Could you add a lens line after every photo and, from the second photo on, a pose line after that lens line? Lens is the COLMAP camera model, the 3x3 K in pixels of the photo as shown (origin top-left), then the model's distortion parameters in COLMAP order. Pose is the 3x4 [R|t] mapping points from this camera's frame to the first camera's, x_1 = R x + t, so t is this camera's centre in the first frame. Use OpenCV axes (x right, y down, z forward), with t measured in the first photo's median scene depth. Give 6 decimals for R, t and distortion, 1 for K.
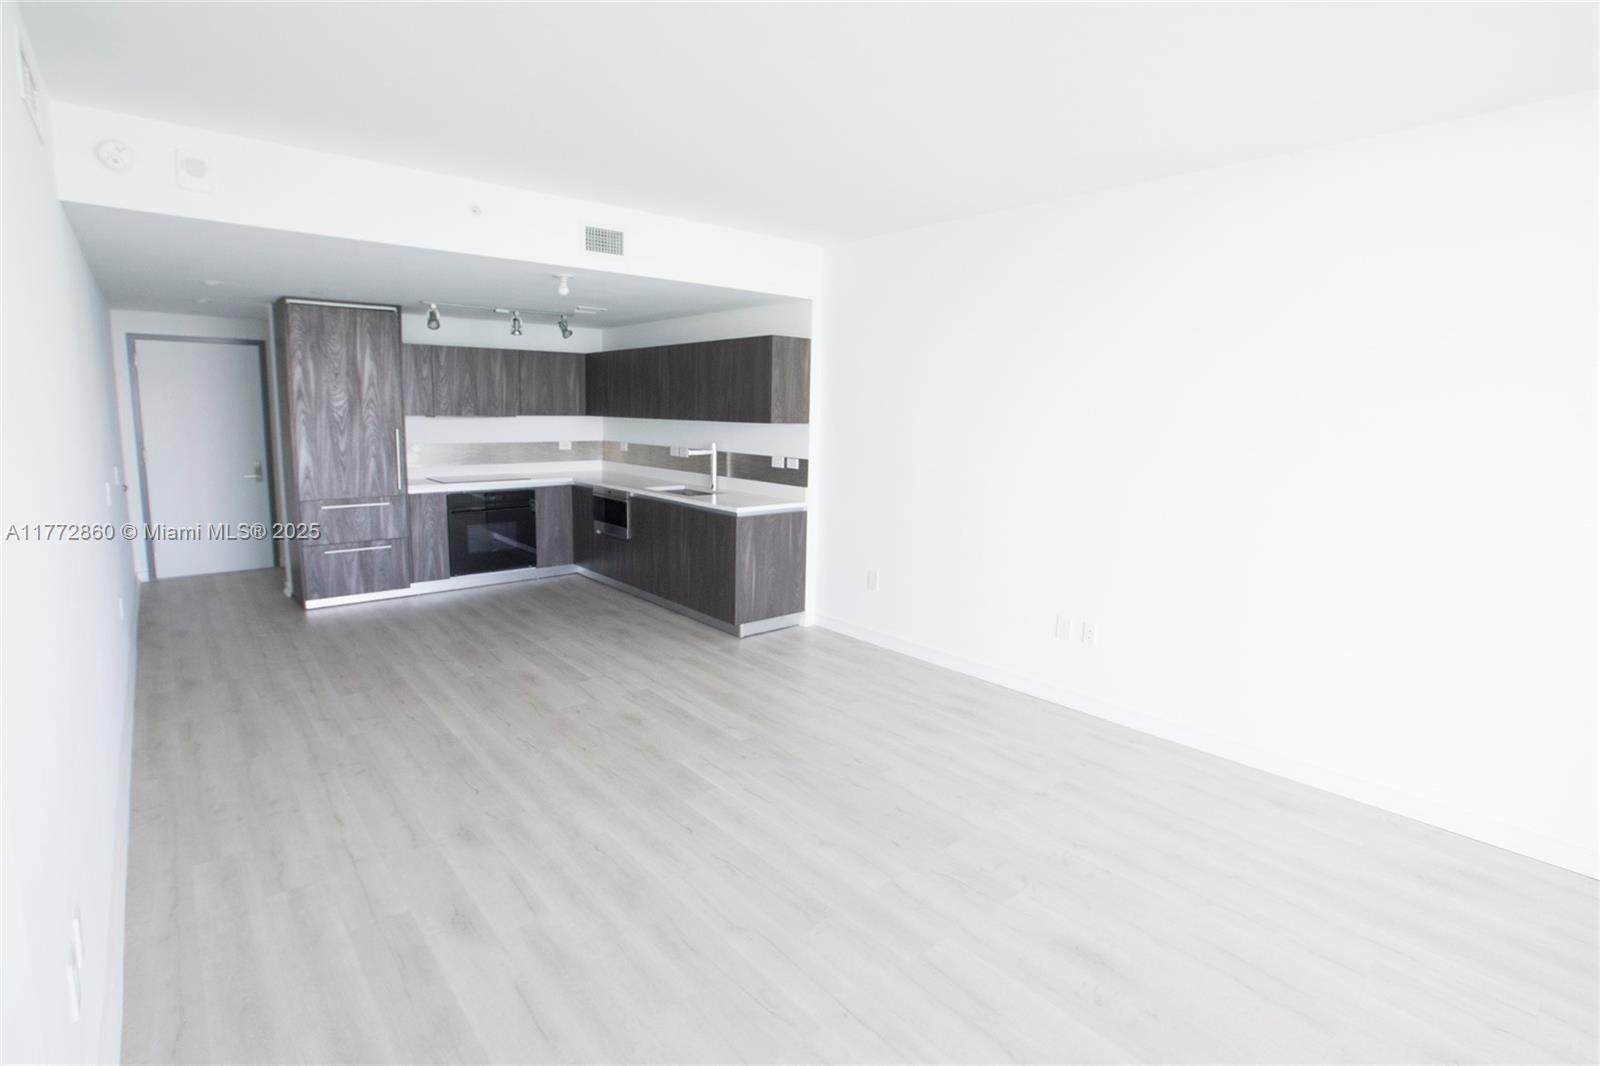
lens RADIAL K [[769.1, 0, 800.0], [0, 769.1, 533.0], [0, 0, 1]] dist [-0.030244, 0.000155]
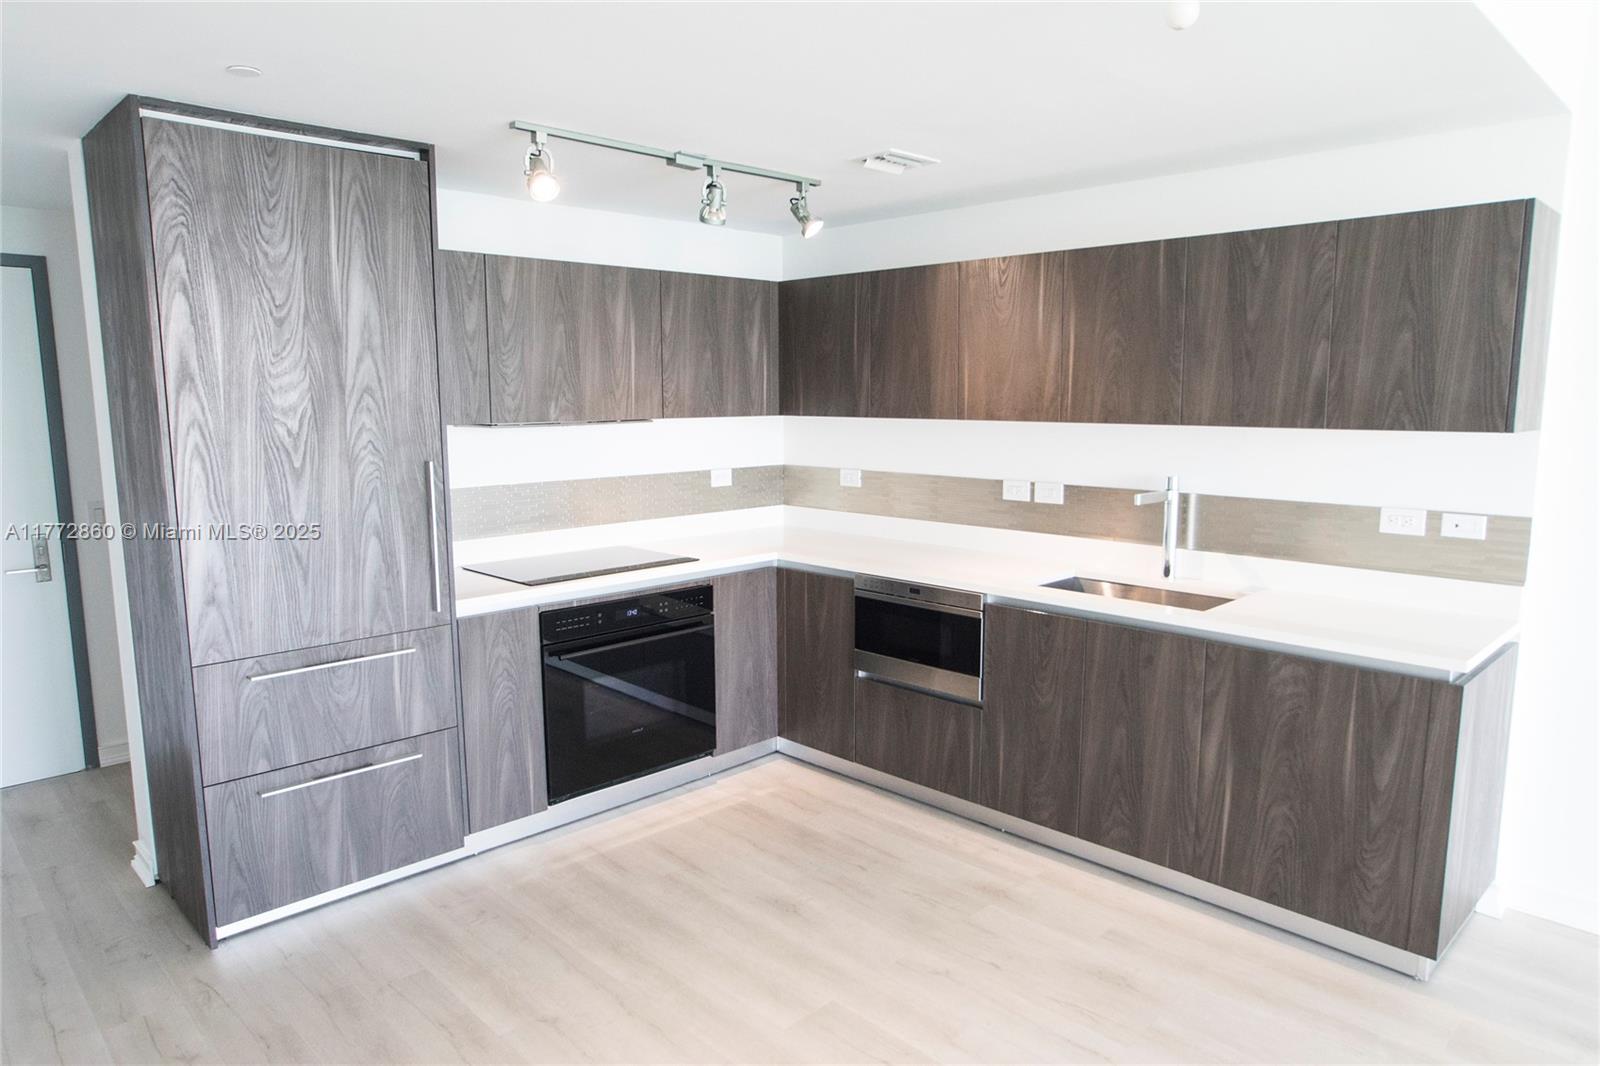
lens RADIAL K [[979.2, 0, 804.8], [0, 979.2, 552.1], [0, 0, 1]] dist [-0.023425, 0.000077]
pose [[0.995854, -0.034112, 0.084324, -0.380173], [0.034015, 0.999418, 0.002591, -0.083923], [-0.084364, 0.000288, 0.996435, 0.480556]]
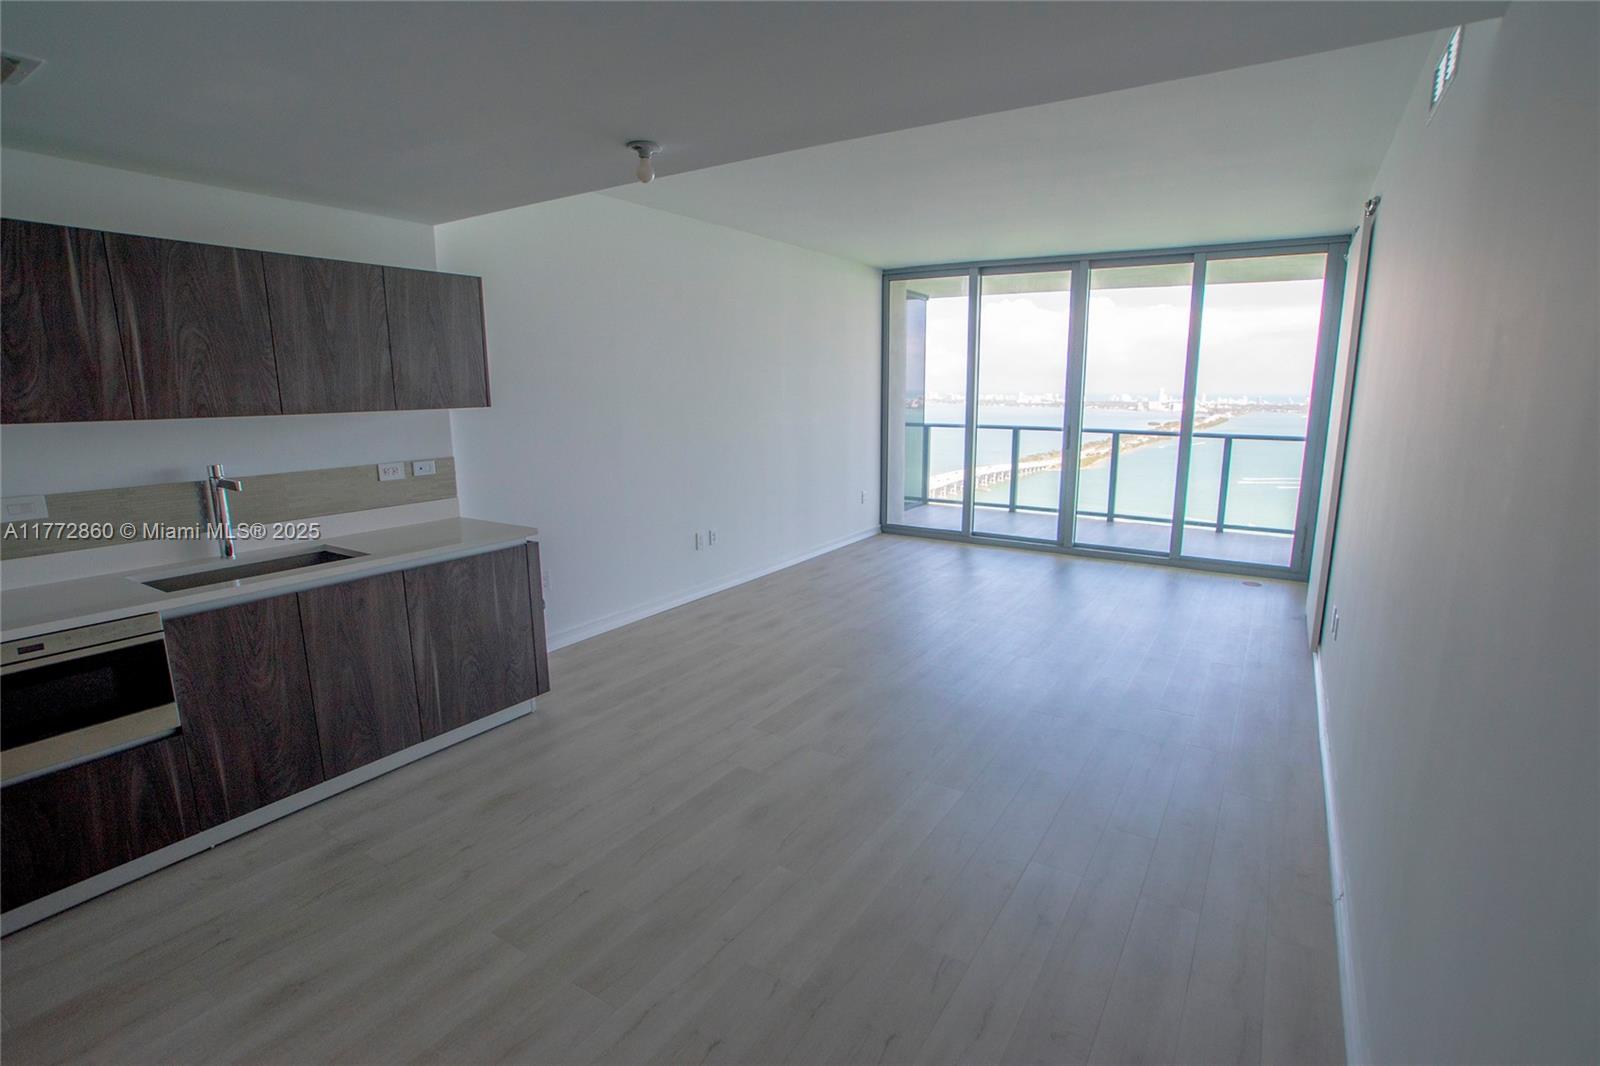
lens RADIAL K [[769.1, 0, 800.0], [0, 769.1, 533.0], [0, 0, 1]] dist [-0.030244, 0.000155]
pose [[-0.294672, -0.202251, 0.933950, -0.693384], [0.136732, 0.958366, 0.250678, -0.147474], [-0.945766, 0.201569, -0.254750, 0.816641]]
